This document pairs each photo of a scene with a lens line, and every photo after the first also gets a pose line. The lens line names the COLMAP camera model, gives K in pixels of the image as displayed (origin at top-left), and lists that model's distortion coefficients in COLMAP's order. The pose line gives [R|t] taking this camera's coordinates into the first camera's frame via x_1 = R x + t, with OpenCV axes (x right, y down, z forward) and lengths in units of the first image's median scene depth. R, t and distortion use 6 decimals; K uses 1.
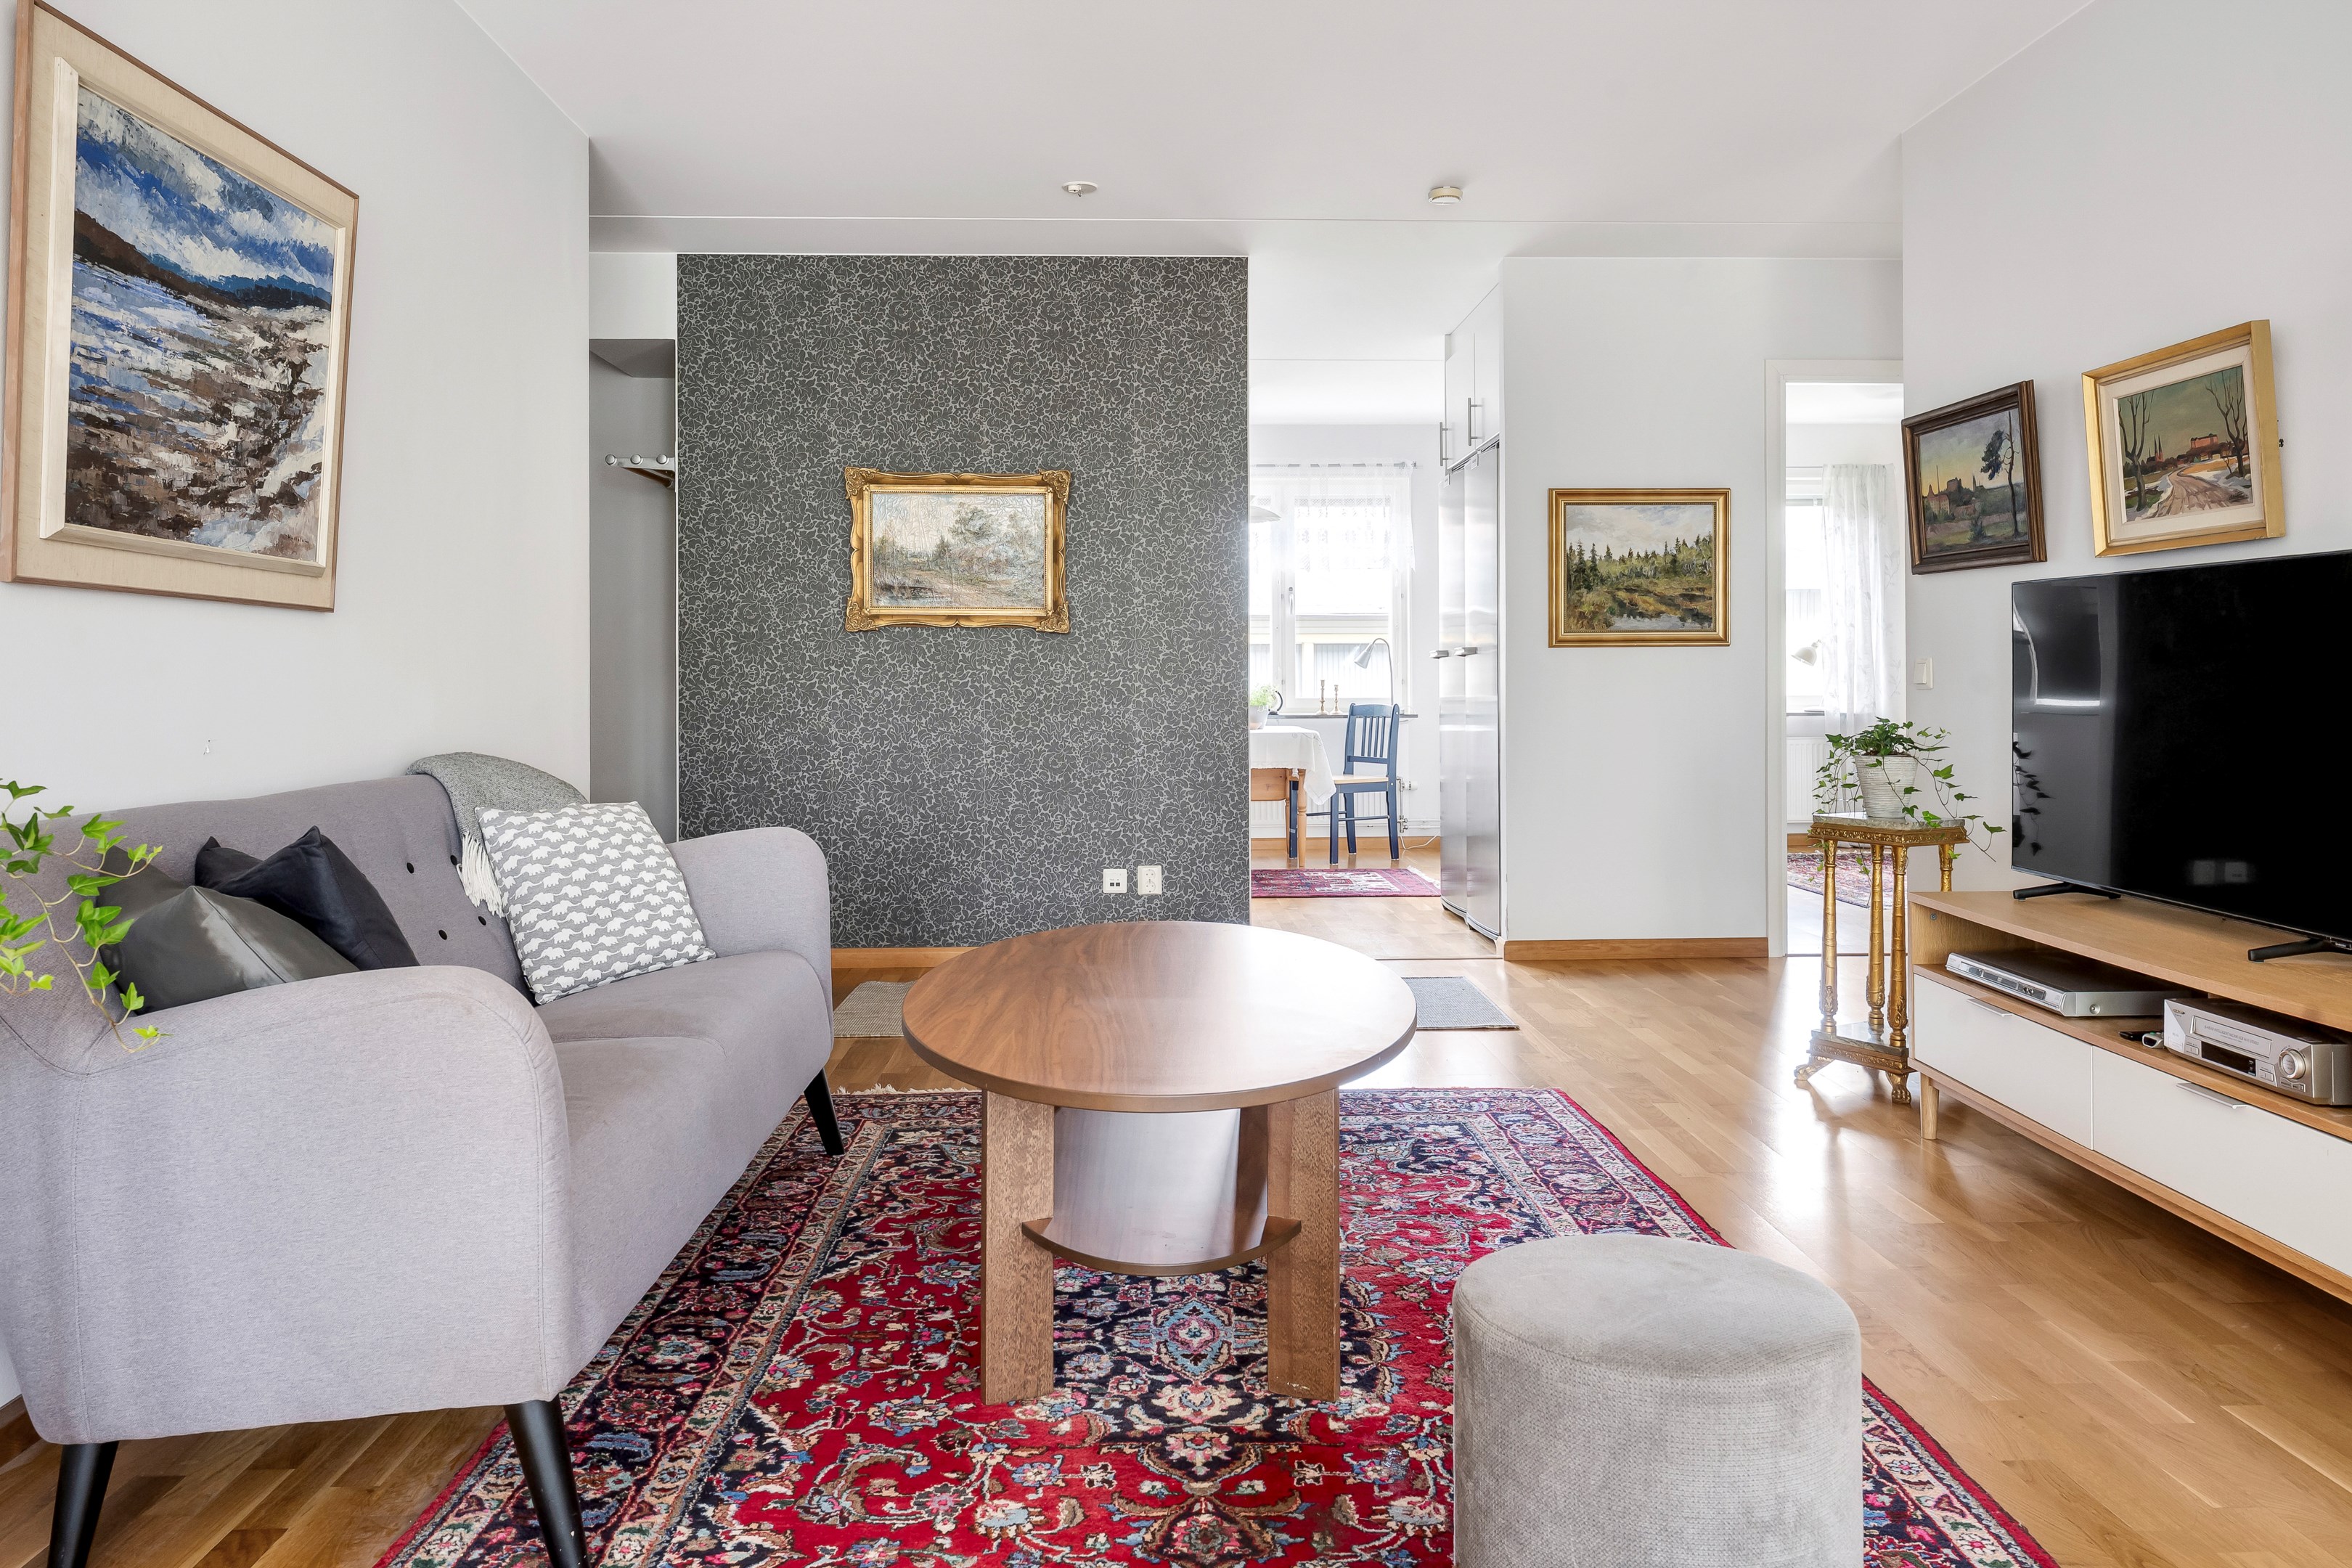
lens RADIAL K [[1673.4, 0, 1188.7], [0, 1673.4, 669.6], [0, 0, 1]] dist [0.001706, 0.000821]
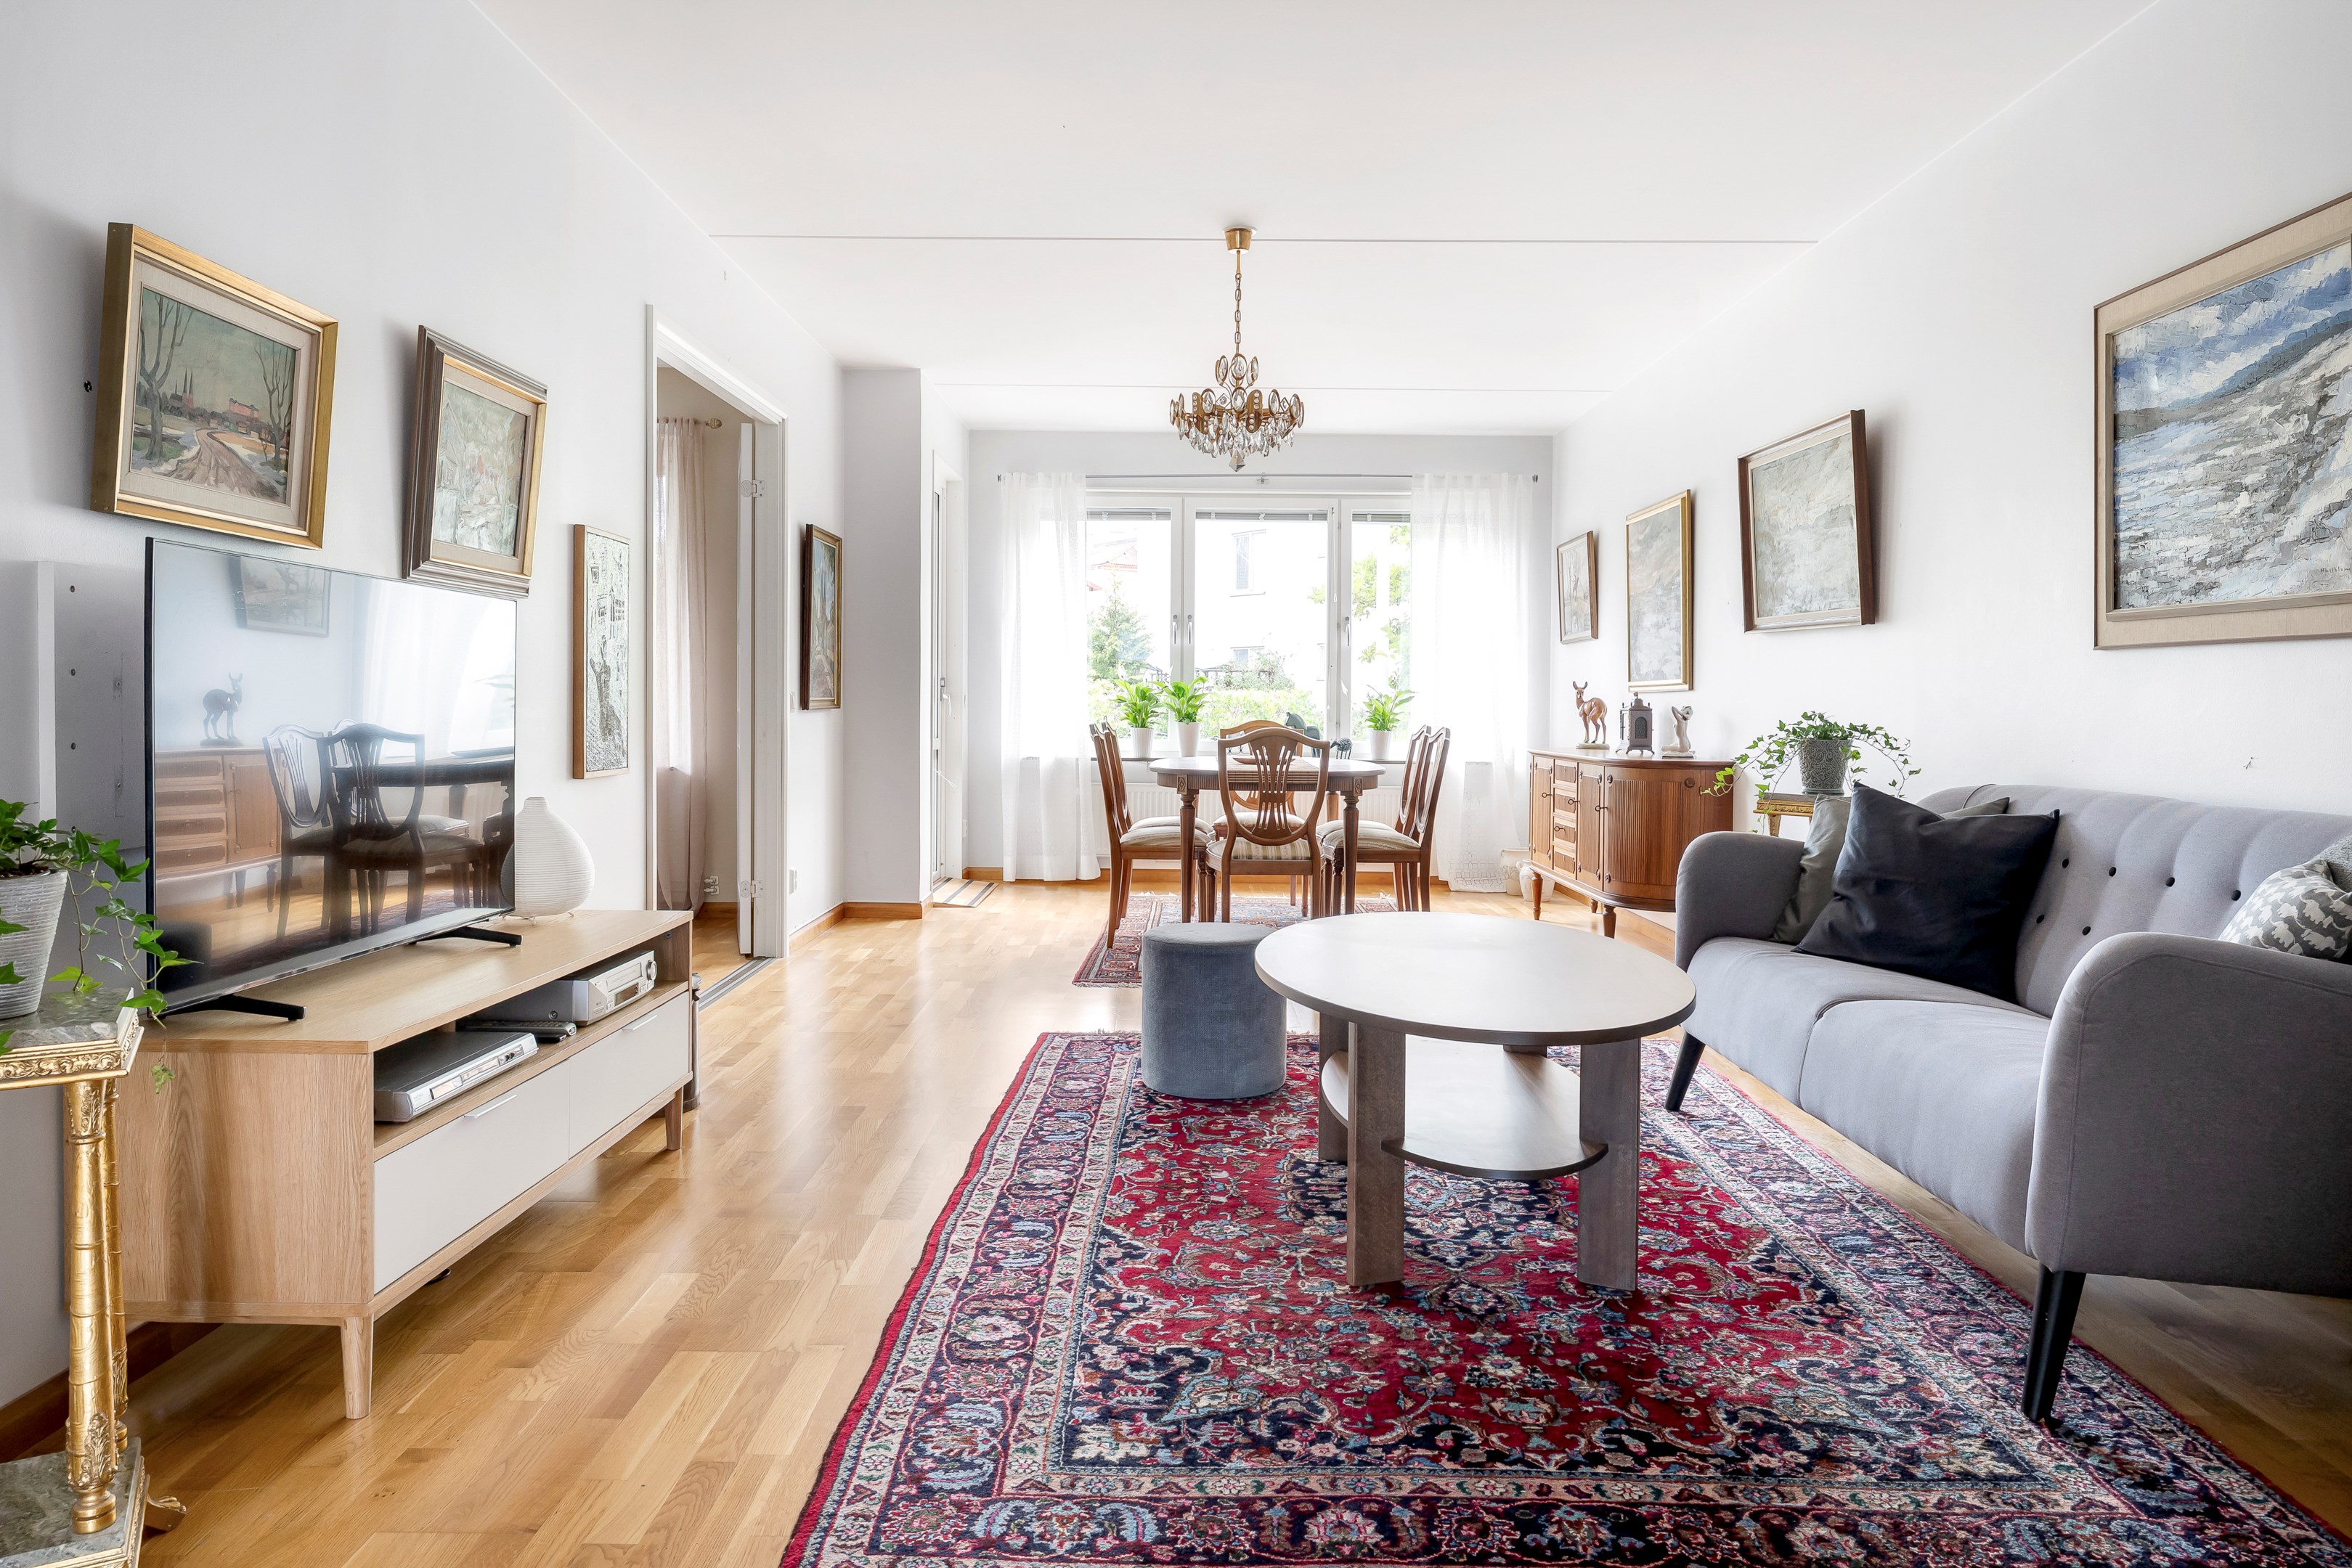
lens RADIAL K [[1588.1, 0, 1182.8], [0, 1588.1, 749.2], [0, 0, 1]] dist [0.001019, -0.000820]
pose [[-0.999251, -0.005056, 0.038369, 0.117839], [-0.004162, 0.999719, 0.023352, 0.010309], [-0.038476, 0.023174, -0.998991, 1.804928]]
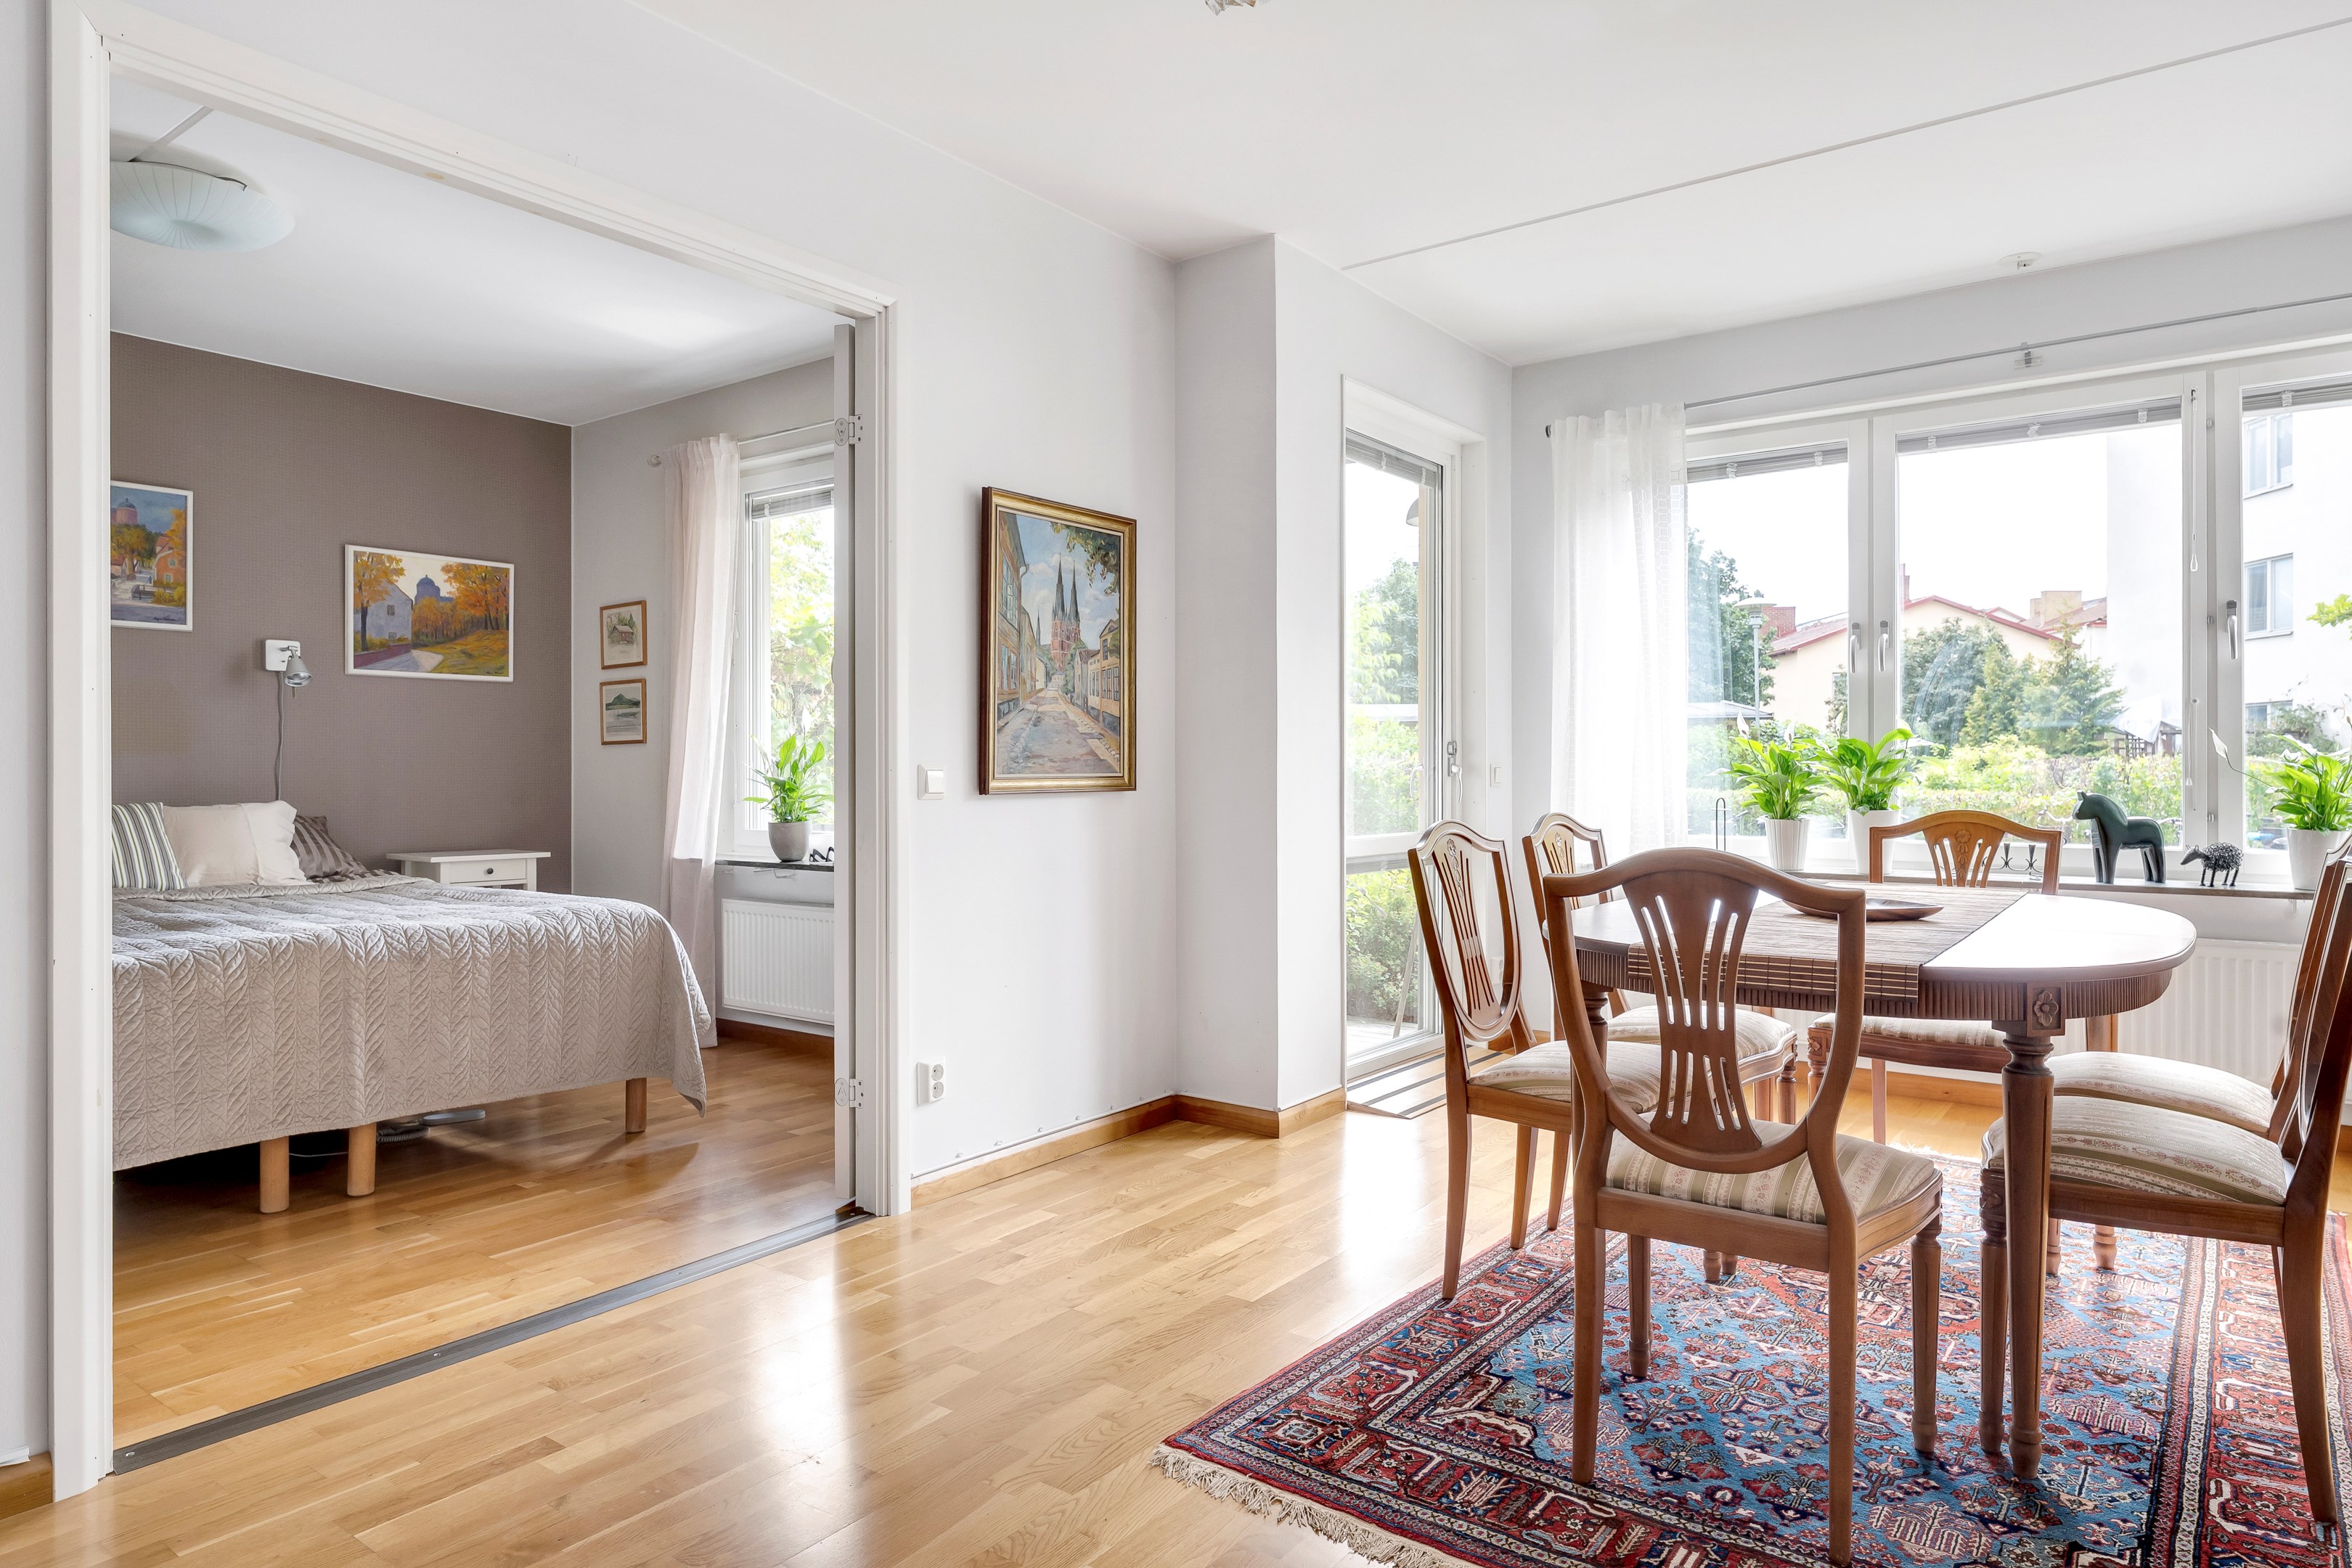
lens RADIAL K [[1394.2, 0, 1176.0], [0, 1394.2, 784.0], [0, 0, 1]] dist [-0.001215, 0.002133]
pose [[-0.774784, 0.001210, 0.632225, -0.113409], [0.001321, 0.999999, -0.000295, 0.001989], [-0.632225, 0.000606, -0.774785, 0.562544]]
